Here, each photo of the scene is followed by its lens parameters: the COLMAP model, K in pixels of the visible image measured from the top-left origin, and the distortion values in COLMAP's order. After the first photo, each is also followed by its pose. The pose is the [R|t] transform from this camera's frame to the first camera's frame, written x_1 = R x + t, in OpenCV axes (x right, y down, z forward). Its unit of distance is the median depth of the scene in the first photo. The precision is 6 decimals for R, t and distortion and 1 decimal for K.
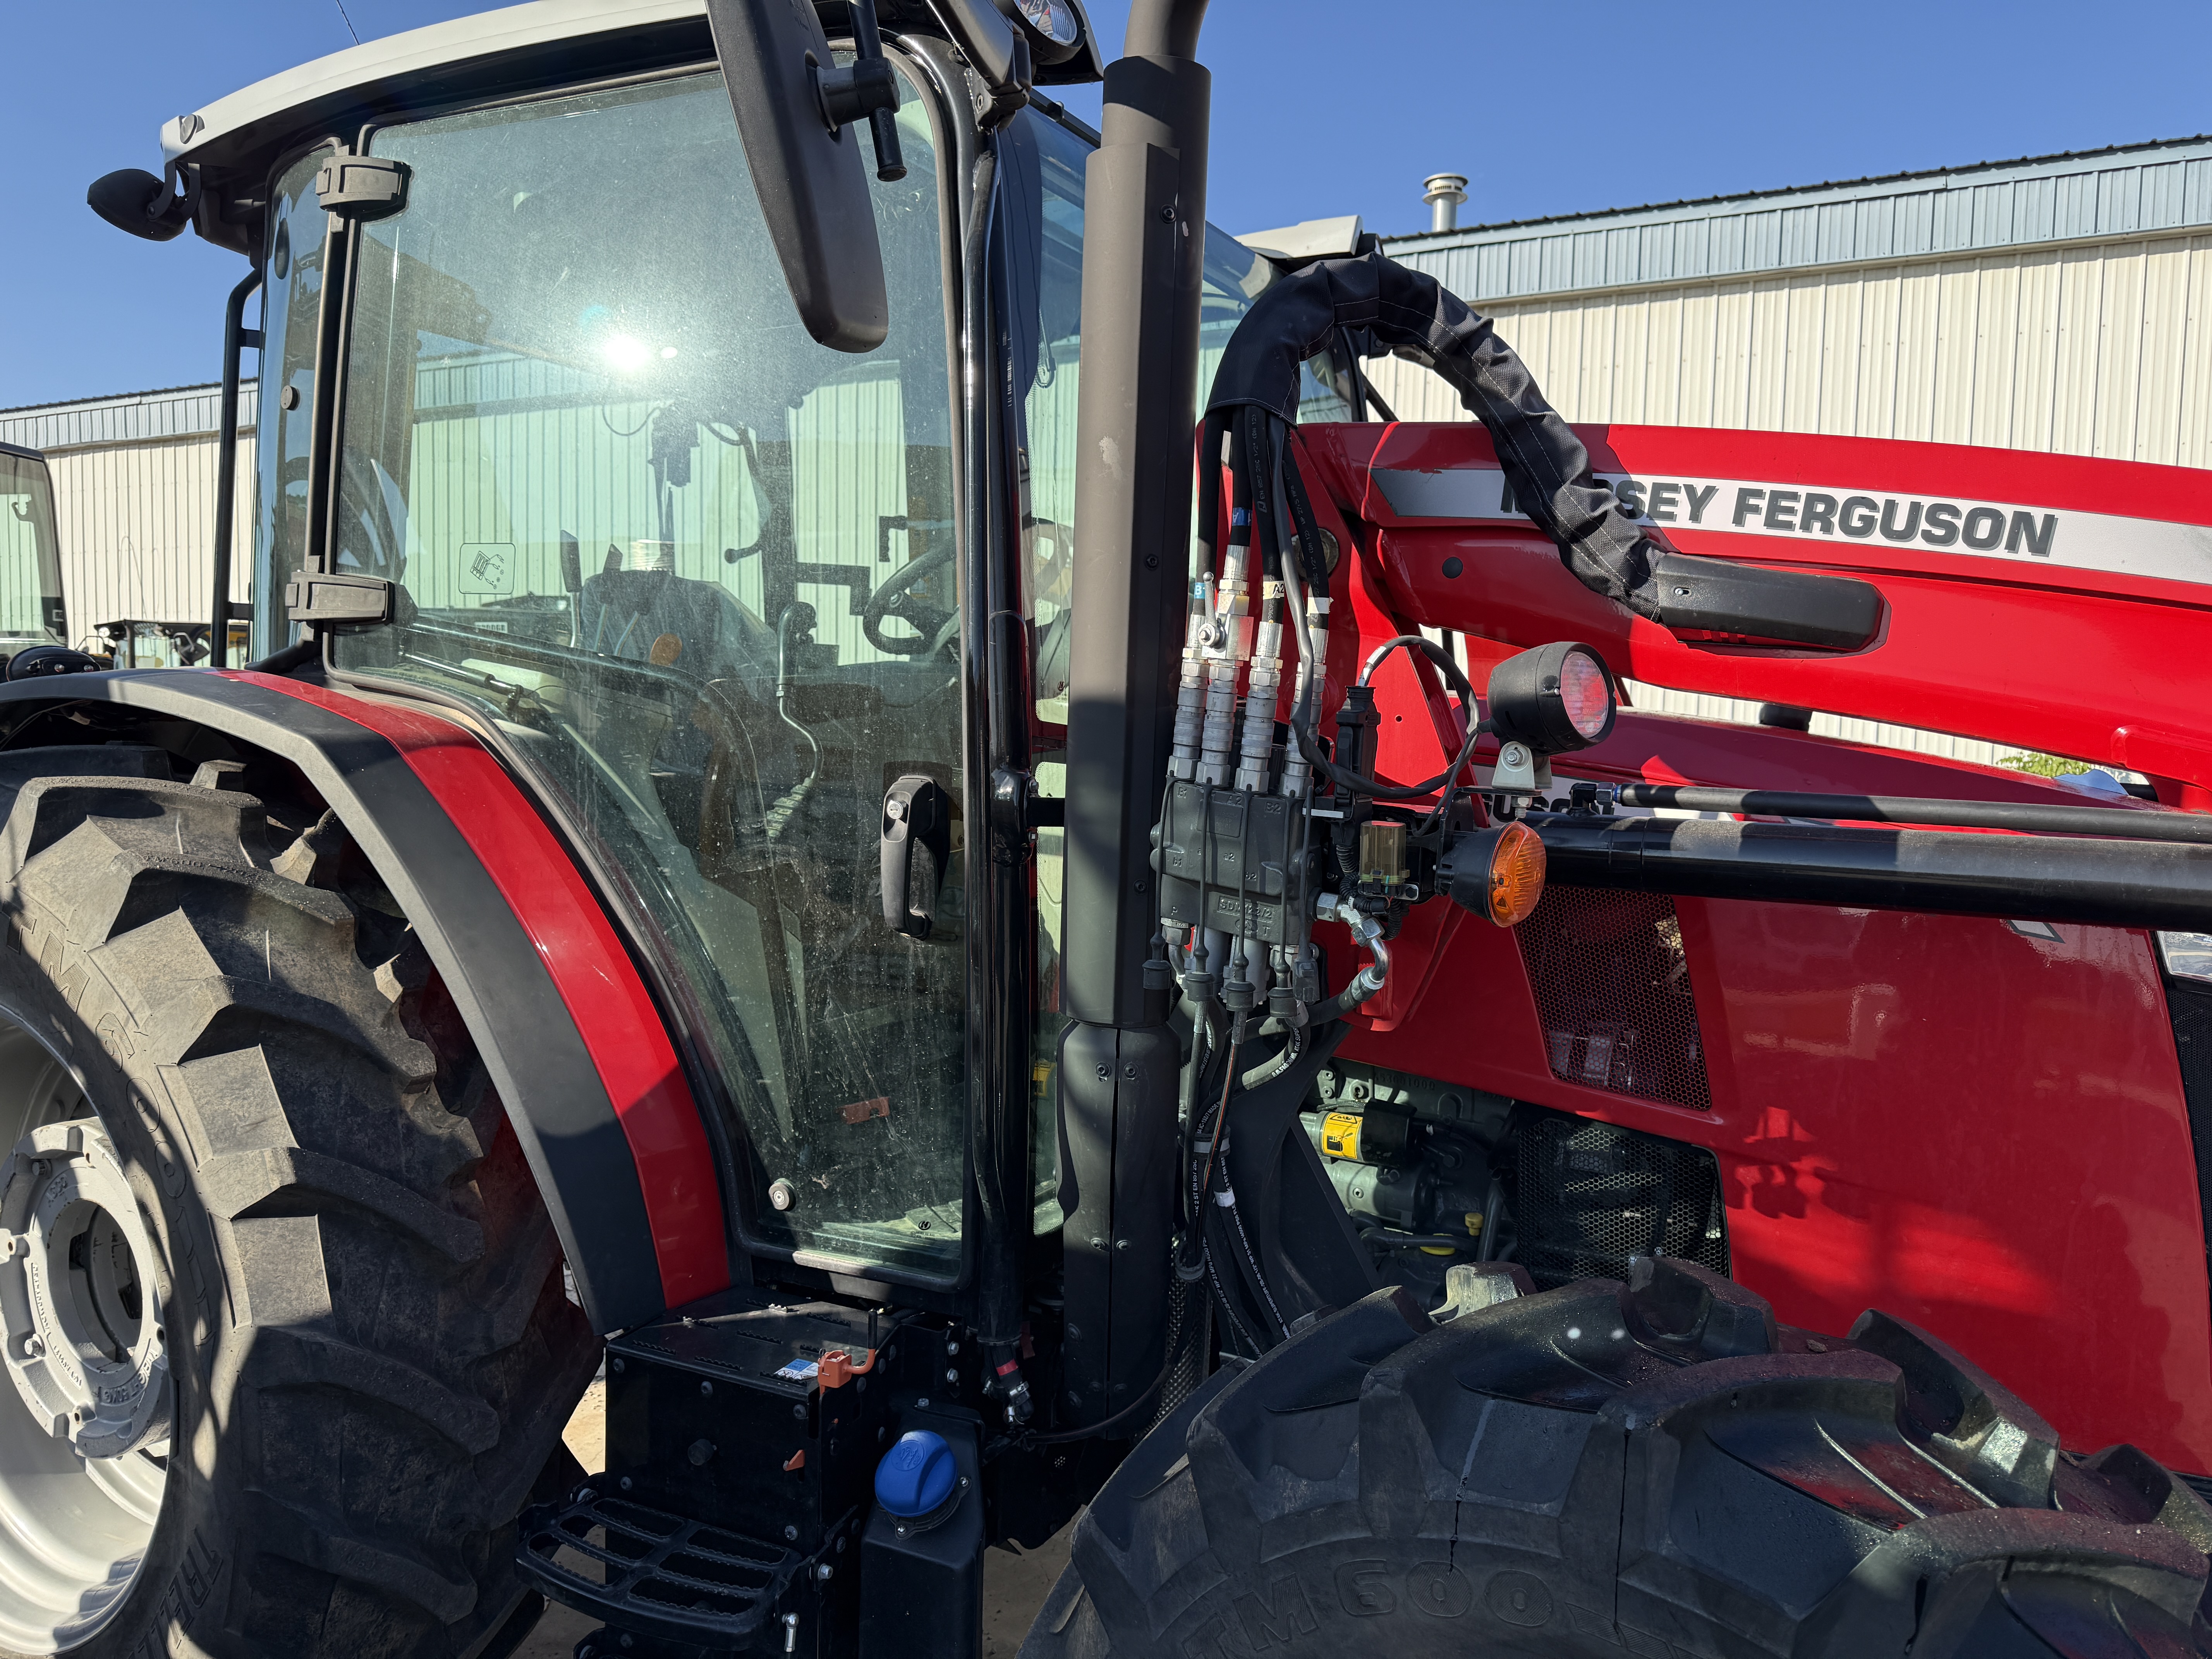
lens RADIAL K [[1629.9, 0, 1106.0], [0, 1629.9, 829.5], [0, 0, 1]] dist [0.000974, -0.000889]
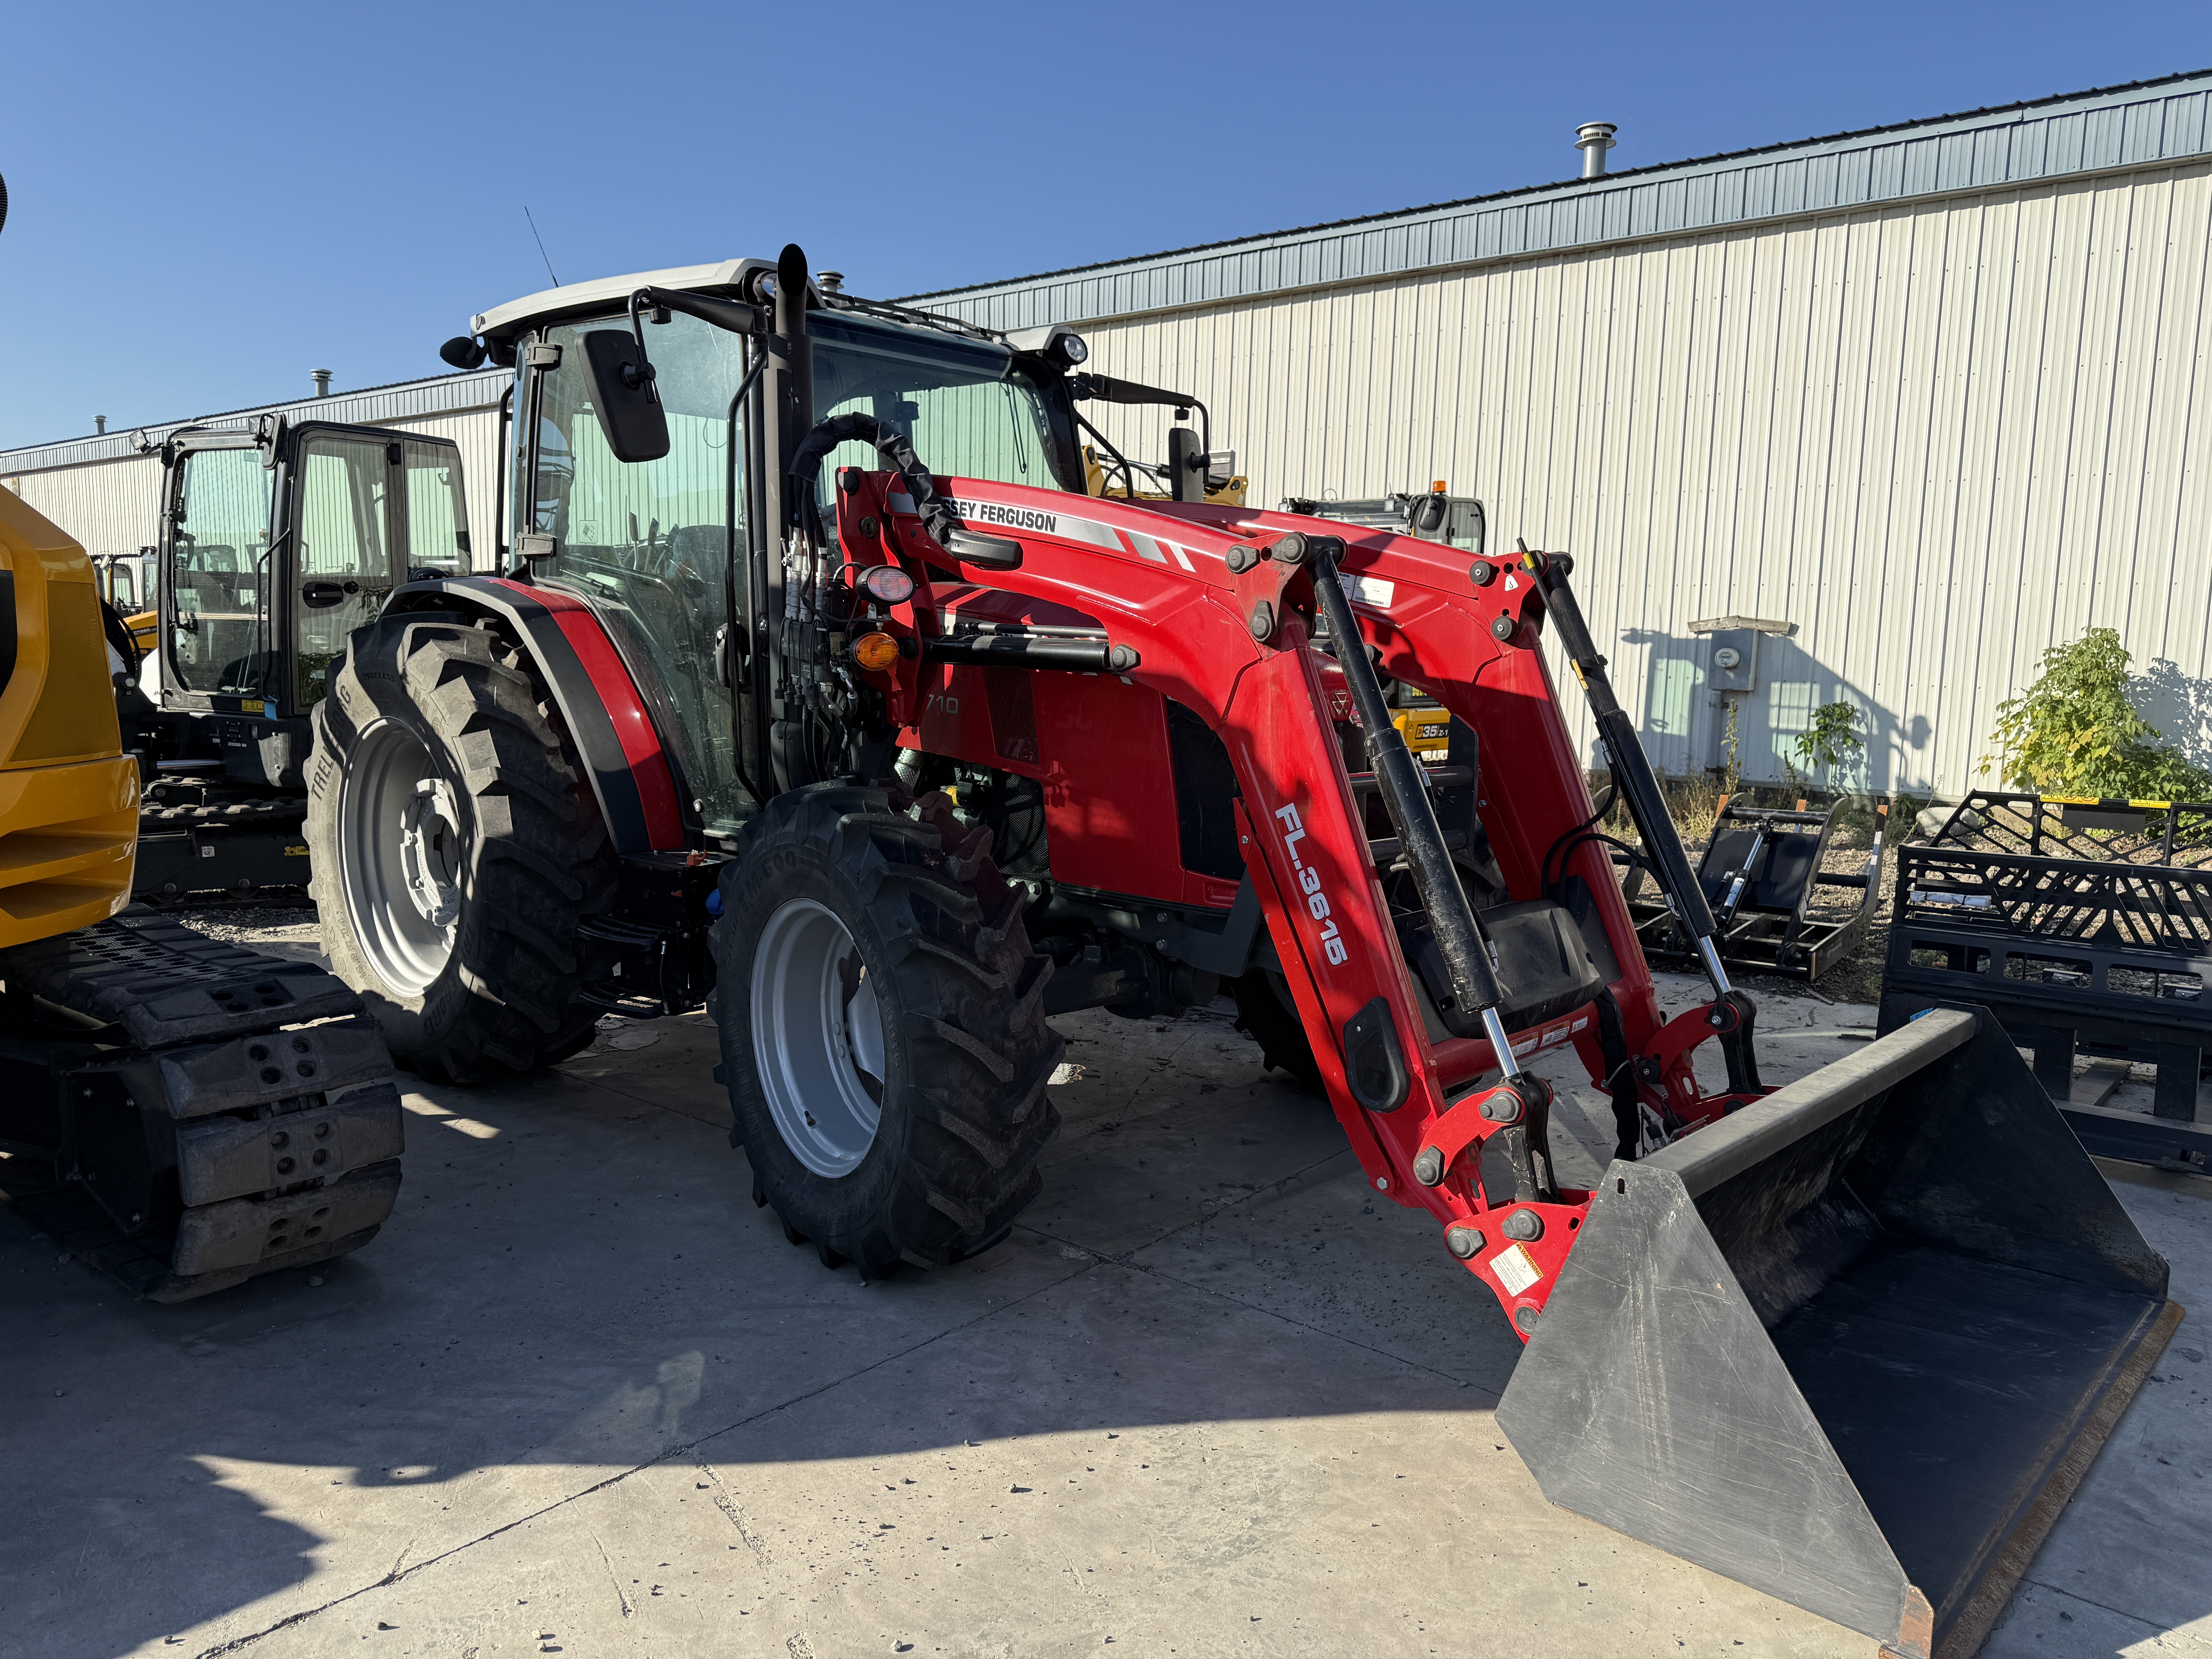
lens RADIAL K [[1615.1, 0, 1106.9], [0, 1615.1, 820.2], [0, 0, 1]] dist [0.024045, -0.007916]
pose [[0.975225, 0.026998, -0.219562, 0.865299], [-0.015196, 0.998356, 0.055265, 0.109055], [0.220693, -0.050559, 0.974032, -1.103587]]
